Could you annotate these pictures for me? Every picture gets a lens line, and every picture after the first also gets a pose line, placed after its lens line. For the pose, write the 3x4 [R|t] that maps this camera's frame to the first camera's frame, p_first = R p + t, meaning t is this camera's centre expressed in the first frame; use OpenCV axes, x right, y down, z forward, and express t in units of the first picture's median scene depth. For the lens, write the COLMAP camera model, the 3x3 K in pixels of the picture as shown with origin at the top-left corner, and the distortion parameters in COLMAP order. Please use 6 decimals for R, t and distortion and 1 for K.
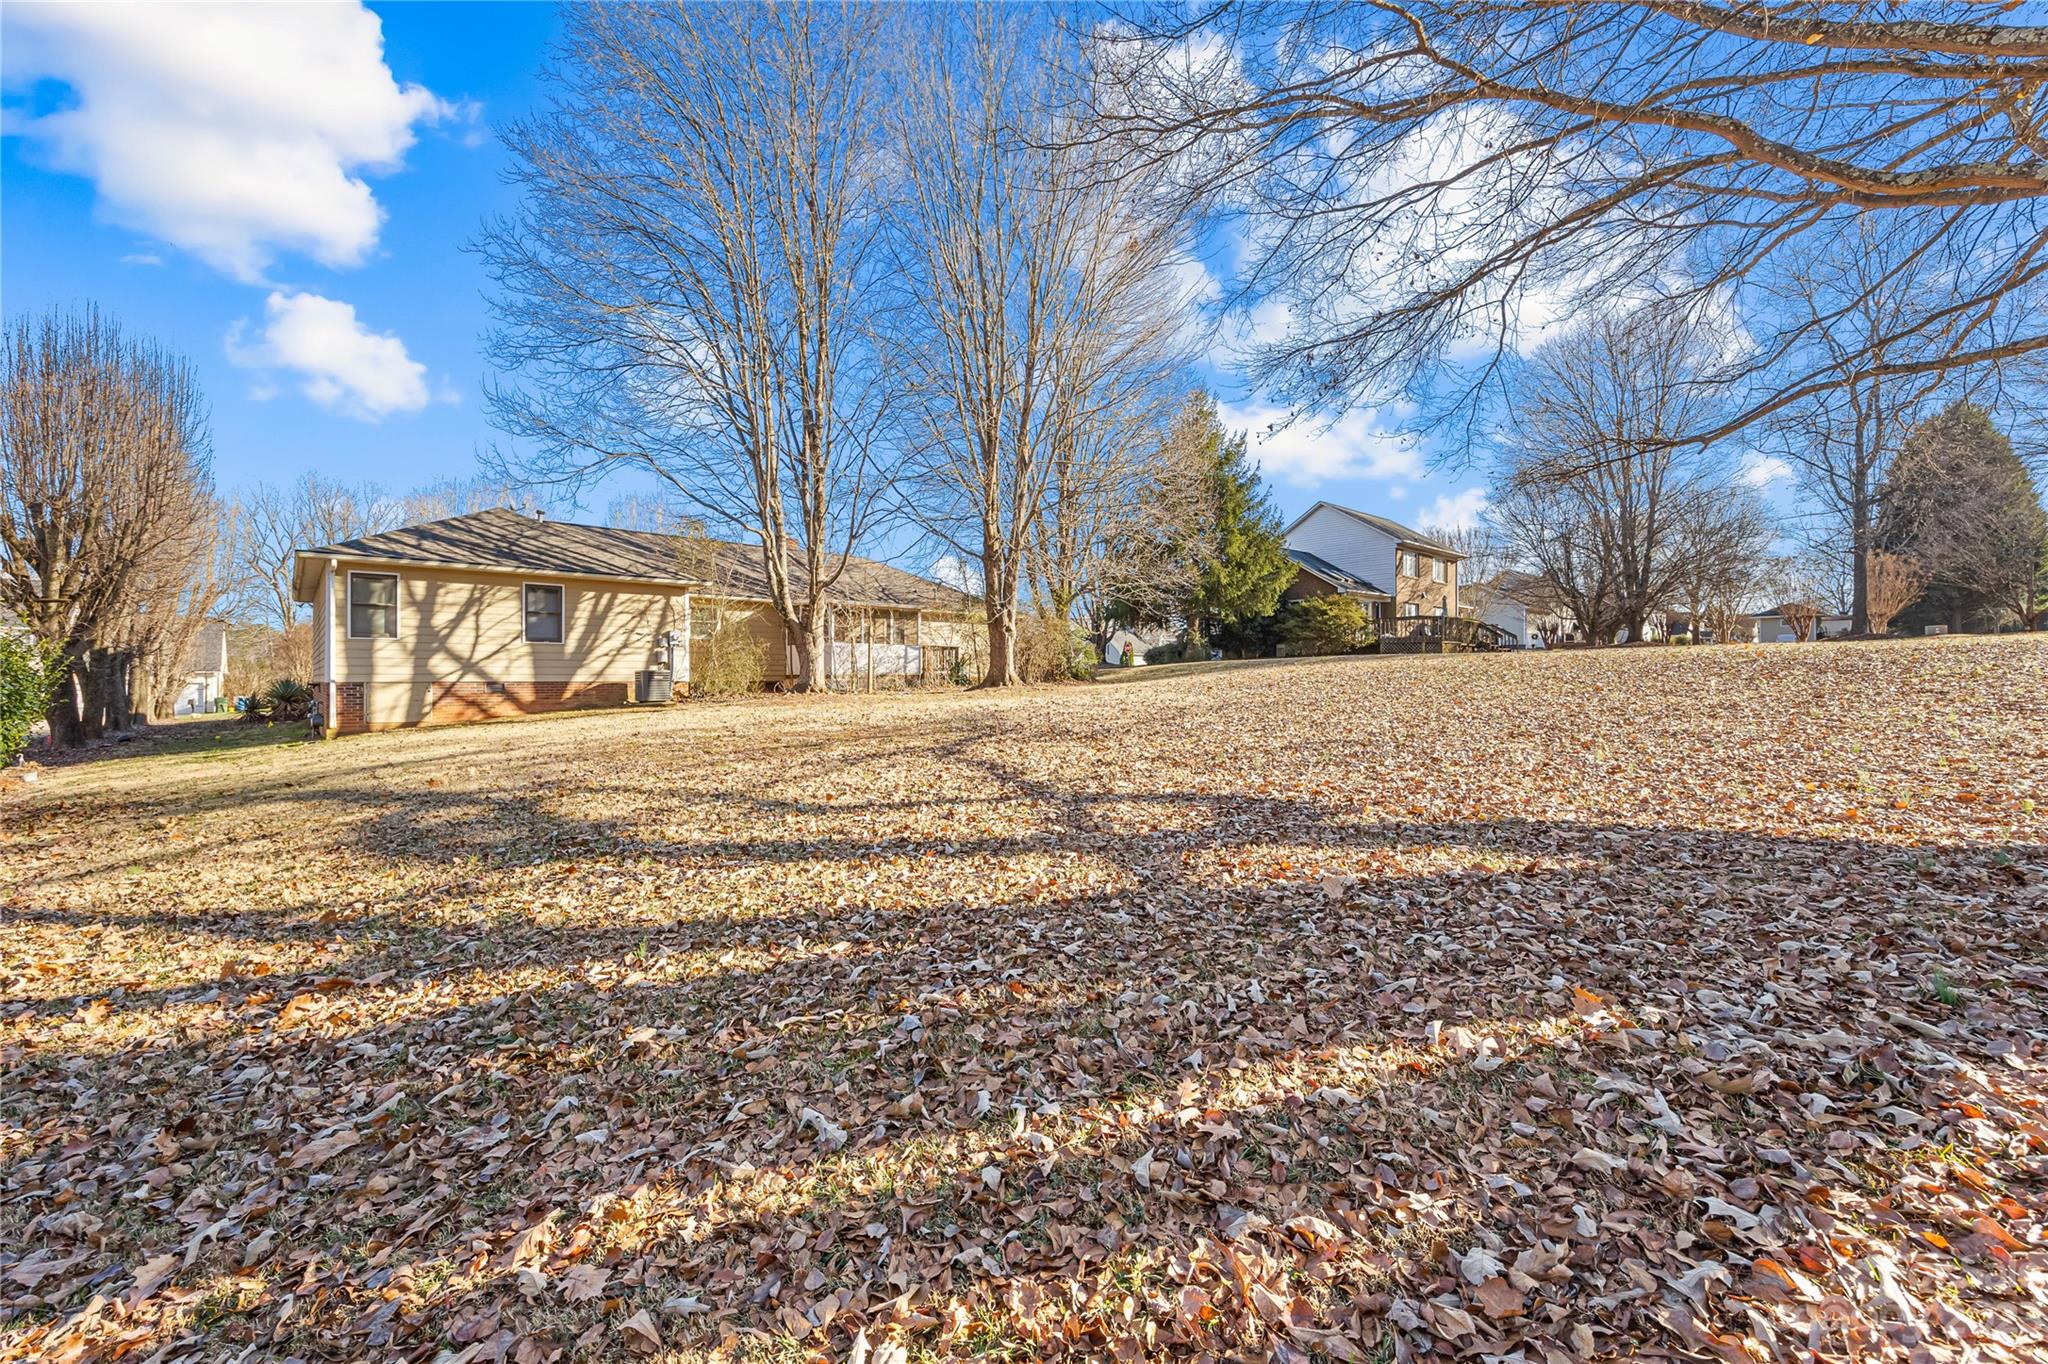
lens RADIAL K [[844.8, 0, 1024.0], [0, 844.8, 682.0], [0, 0, 1]] dist [-0.000050, 0.000103]
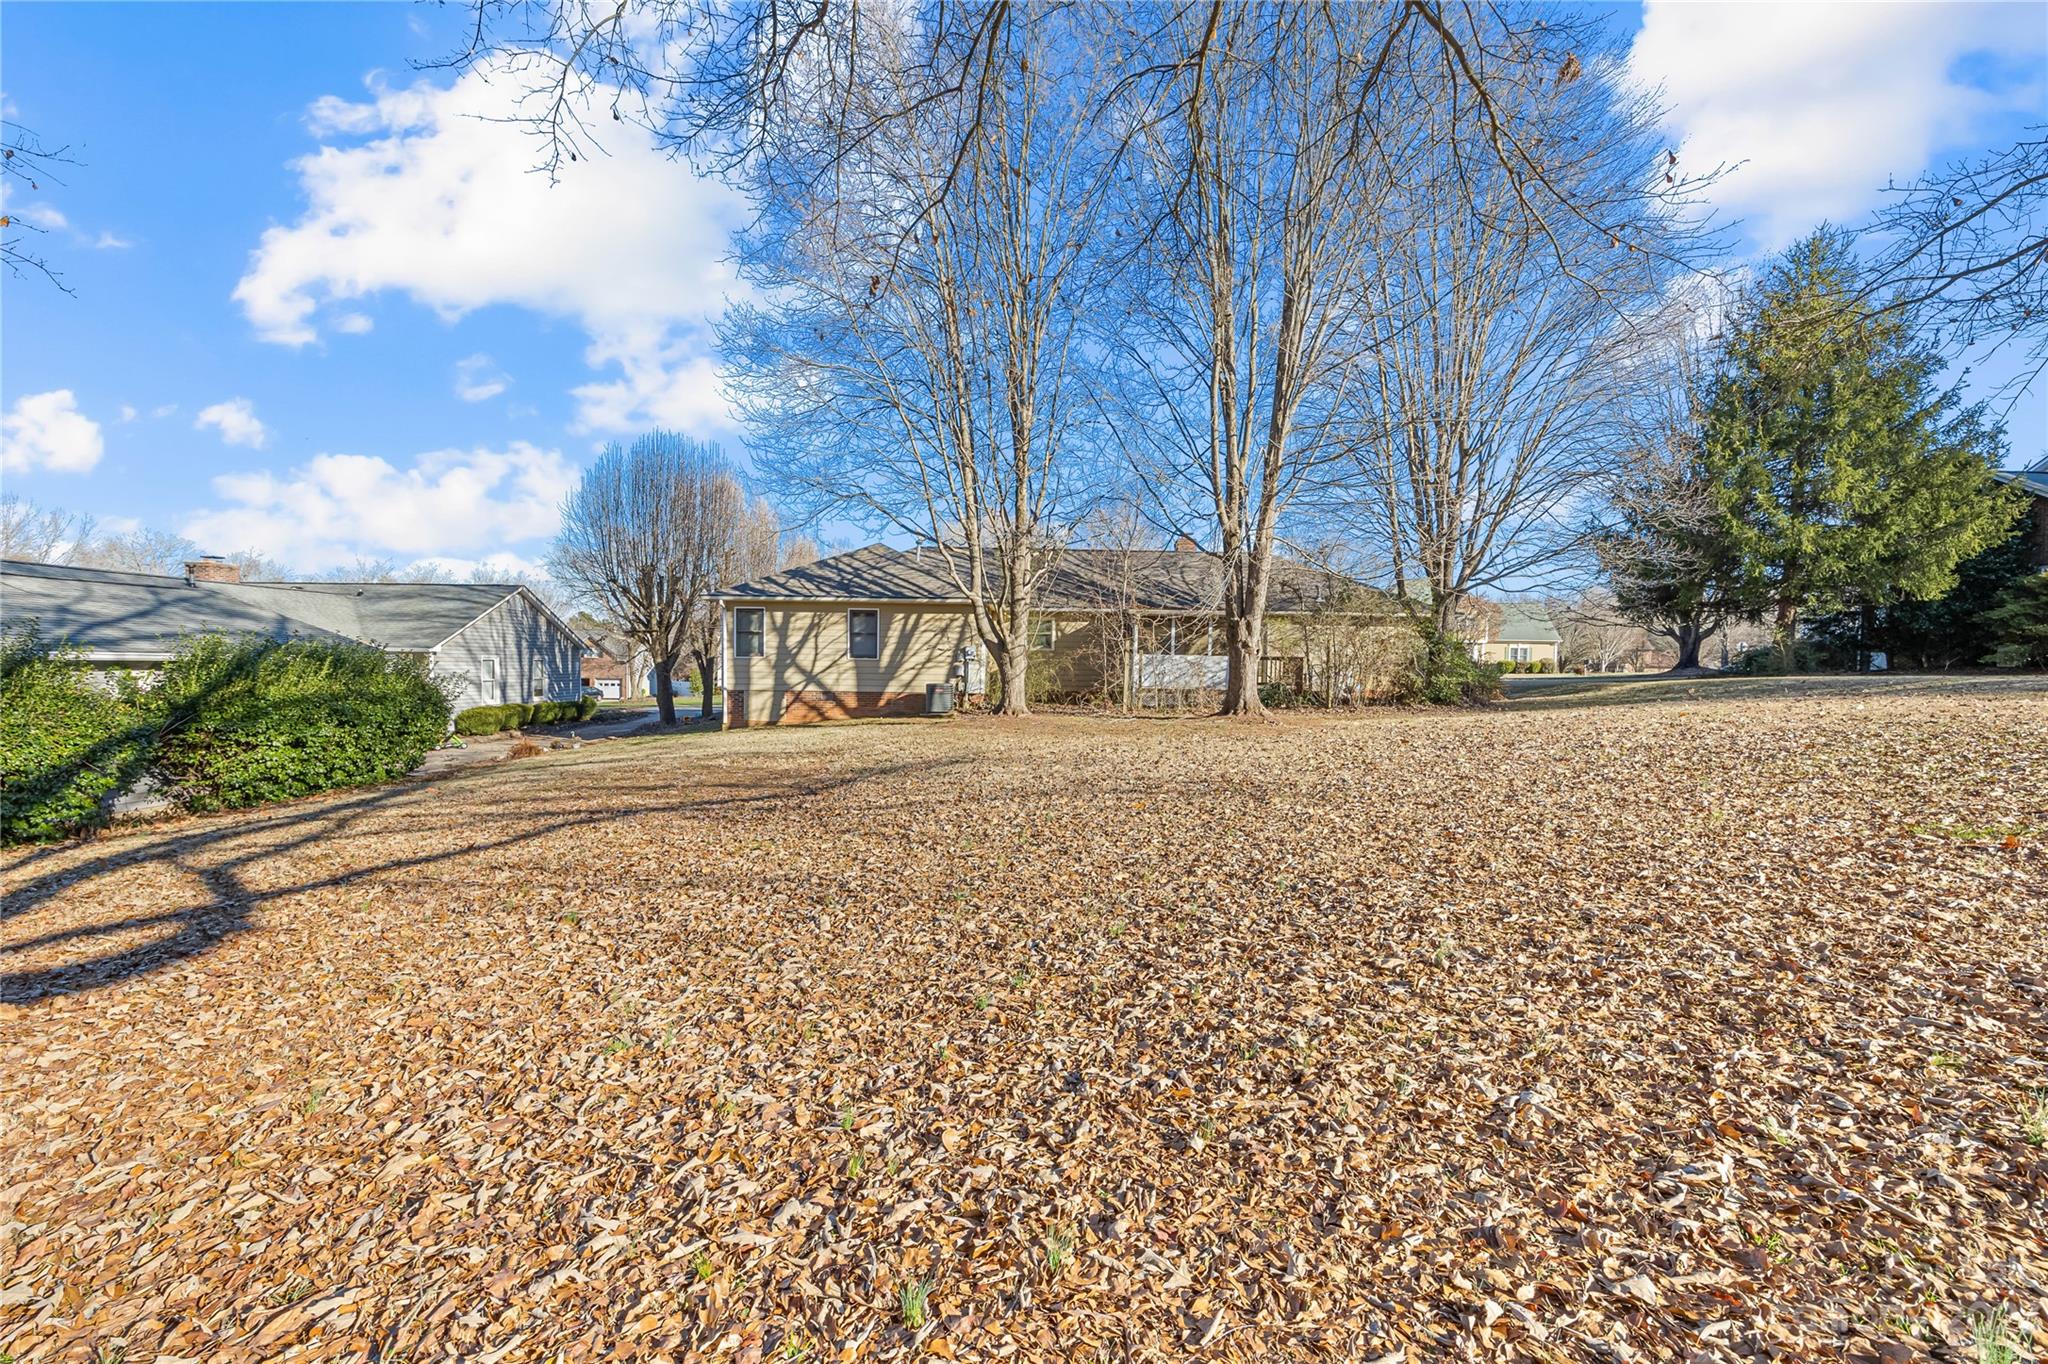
lens RADIAL K [[844.8, 0, 1024.0], [0, 844.8, 682.0], [0, 0, 1]] dist [-0.000050, 0.000103]
pose [[0.746625, 0.028604, -0.664630, 0.398521], [-0.017476, 0.999574, 0.023388, -0.046729], [0.665016, -0.005847, 0.746806, 0.275272]]
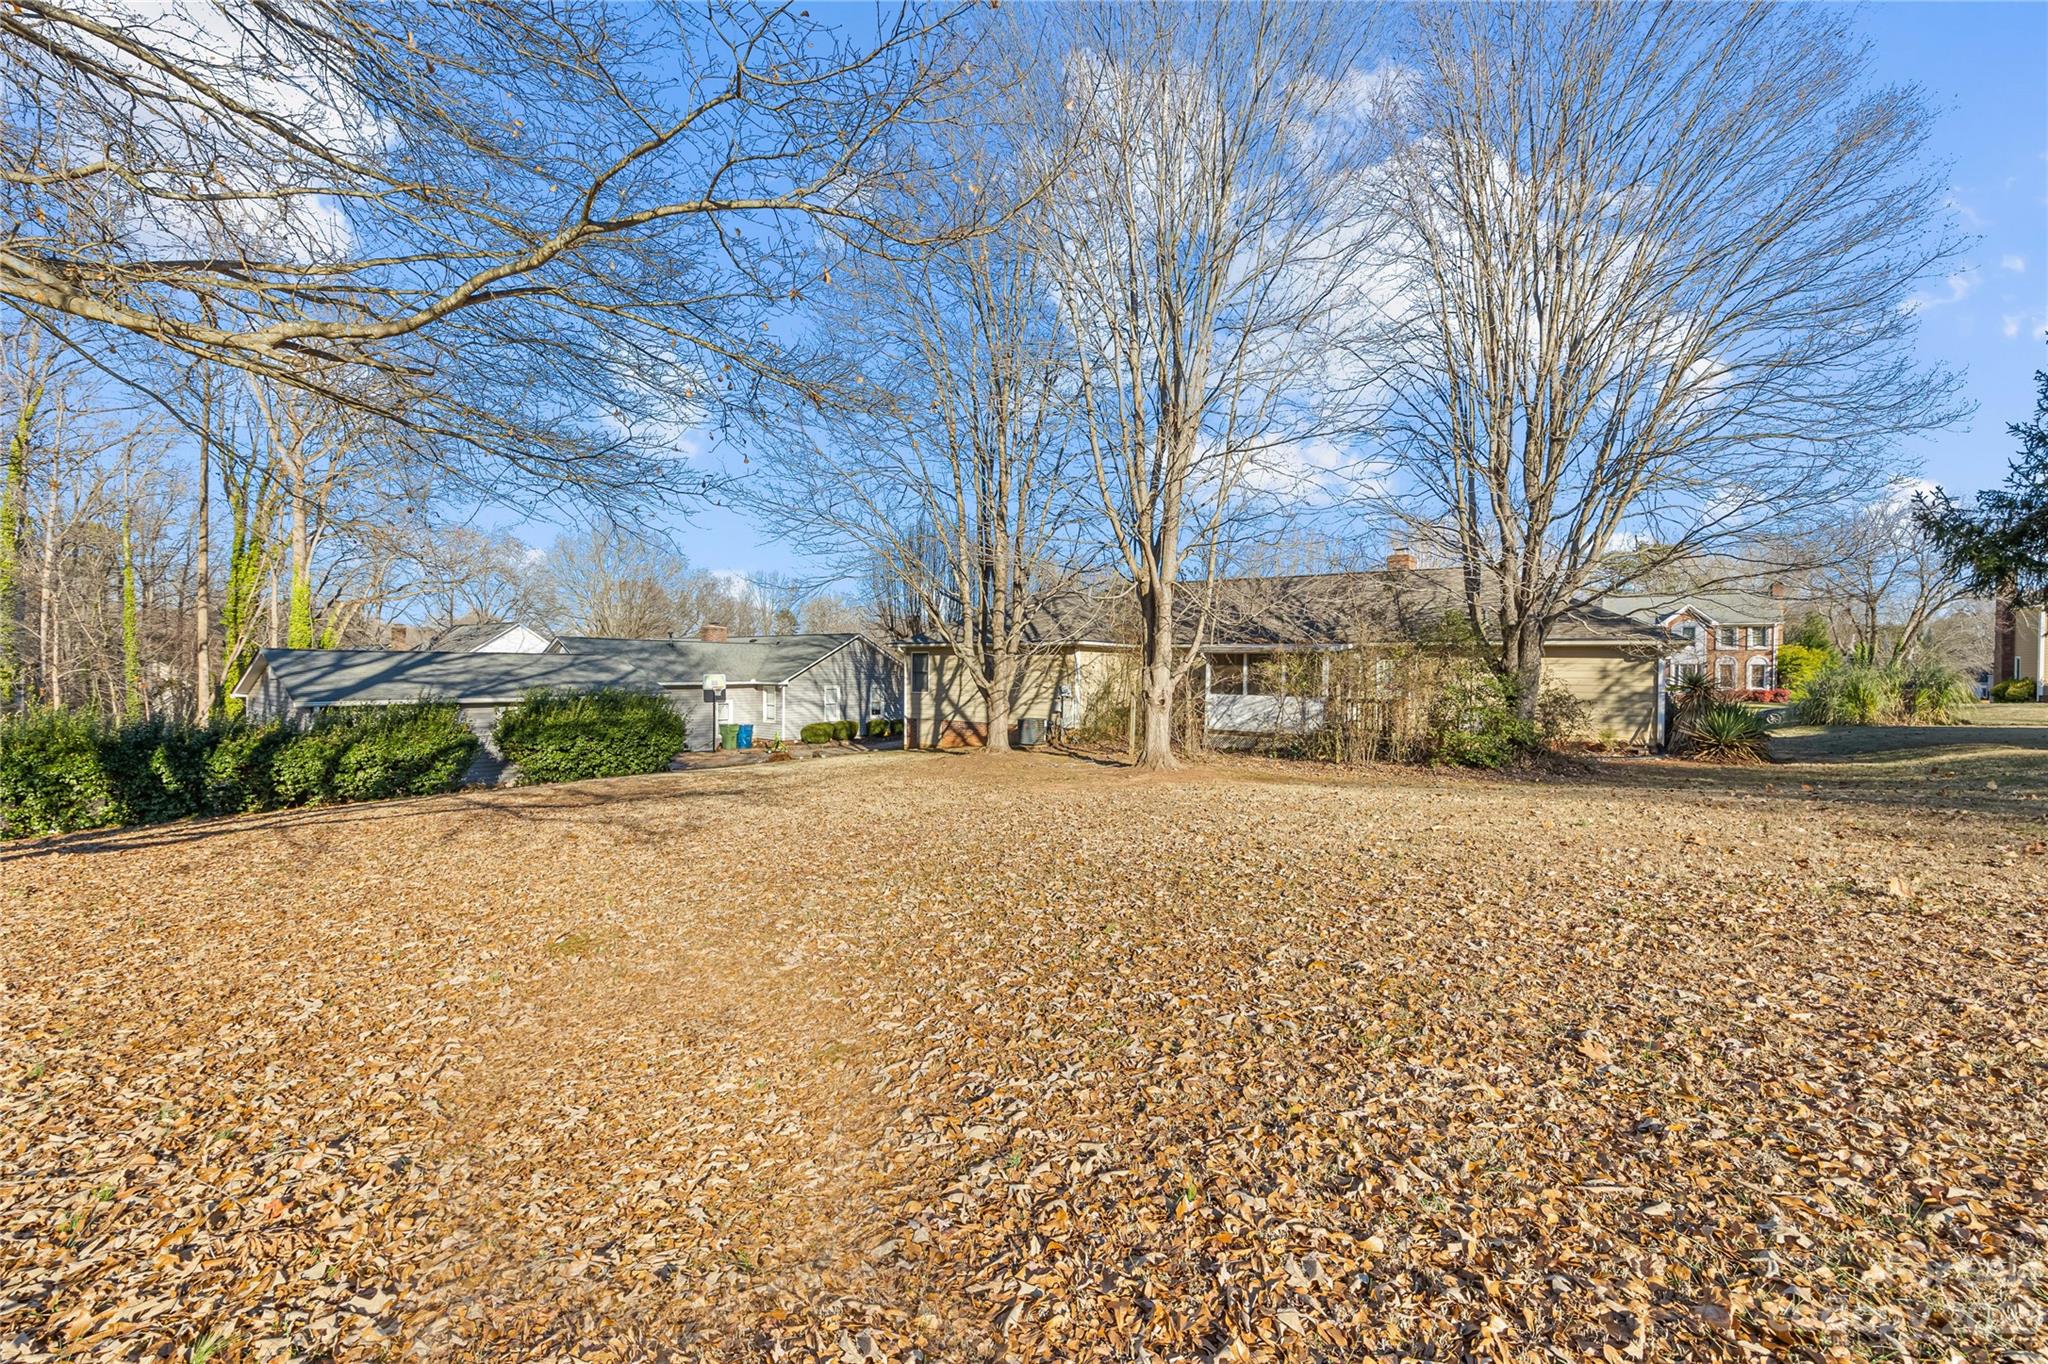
lens RADIAL K [[844.8, 0, 1024.0], [0, 844.8, 682.0], [0, 0, 1]] dist [-0.000050, 0.000103]
pose [[0.208253, 0.023323, -0.977797, 0.816452], [-0.010635, 0.999711, 0.021581, -0.099848], [0.978017, 0.005904, 0.208441, 0.791420]]
